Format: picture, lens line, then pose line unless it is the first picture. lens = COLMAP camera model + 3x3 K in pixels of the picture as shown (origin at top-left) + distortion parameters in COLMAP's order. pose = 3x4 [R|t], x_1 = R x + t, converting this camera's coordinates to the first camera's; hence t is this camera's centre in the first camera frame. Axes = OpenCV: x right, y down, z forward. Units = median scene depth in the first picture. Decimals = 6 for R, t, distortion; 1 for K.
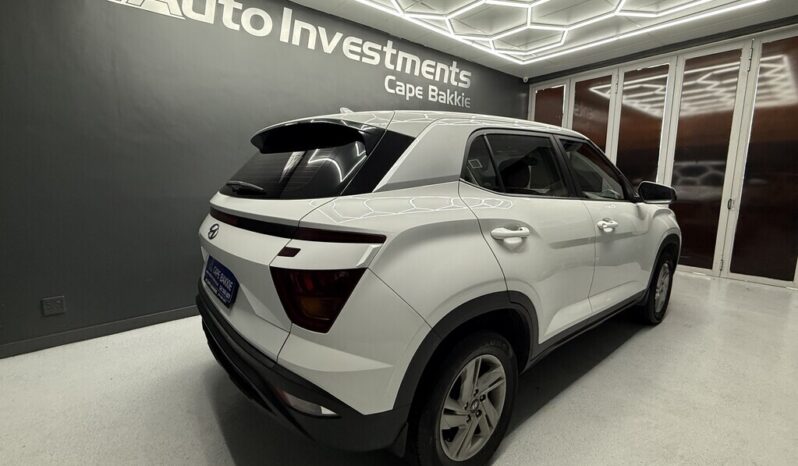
lens RADIAL K [[343.2, 0, 376.3], [0, 343.2, 224.2], [0, 0, 1]] dist [-0.000536, 0.000251]
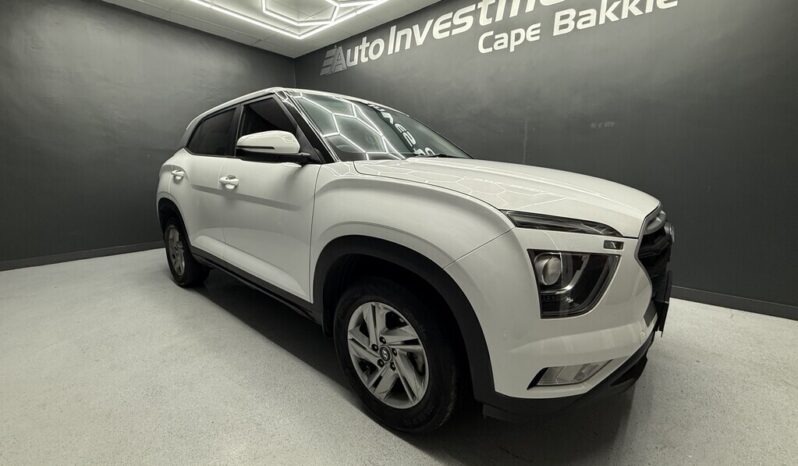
lens RADIAL K [[330.6, 0, 392.7], [0, 330.6, 233.9], [0, 0, 1]] dist [-0.000674, 0.000273]
pose [[0.193527, 0.175231, -0.965319, 0.879210], [-0.136360, 0.979175, 0.150409, -0.030251], [0.971573, 0.102523, 0.213391, 0.640244]]
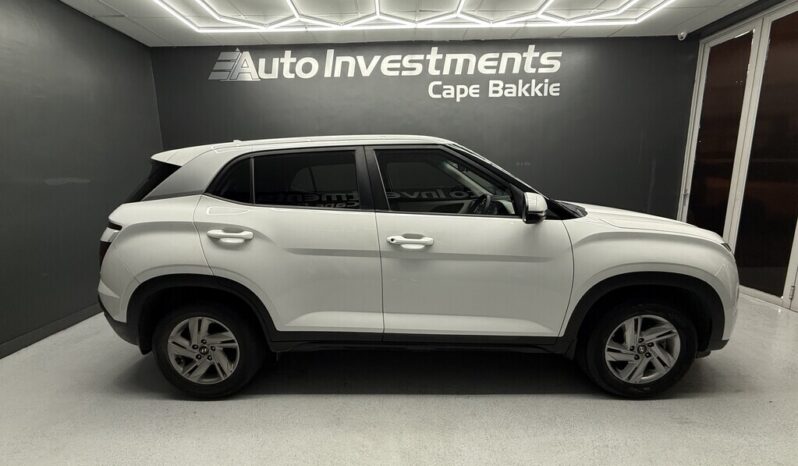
lens RADIAL K [[327.2, 0, 393.1], [0, 327.2, 233.9], [0, 0, 1]] dist [-0.000879, 0.000415]
pose [[0.782046, 0.095124, -0.615918, 0.585643], [-0.065743, 0.995361, 0.070251, -0.037814], [0.619743, -0.014447, 0.784672, 0.142494]]
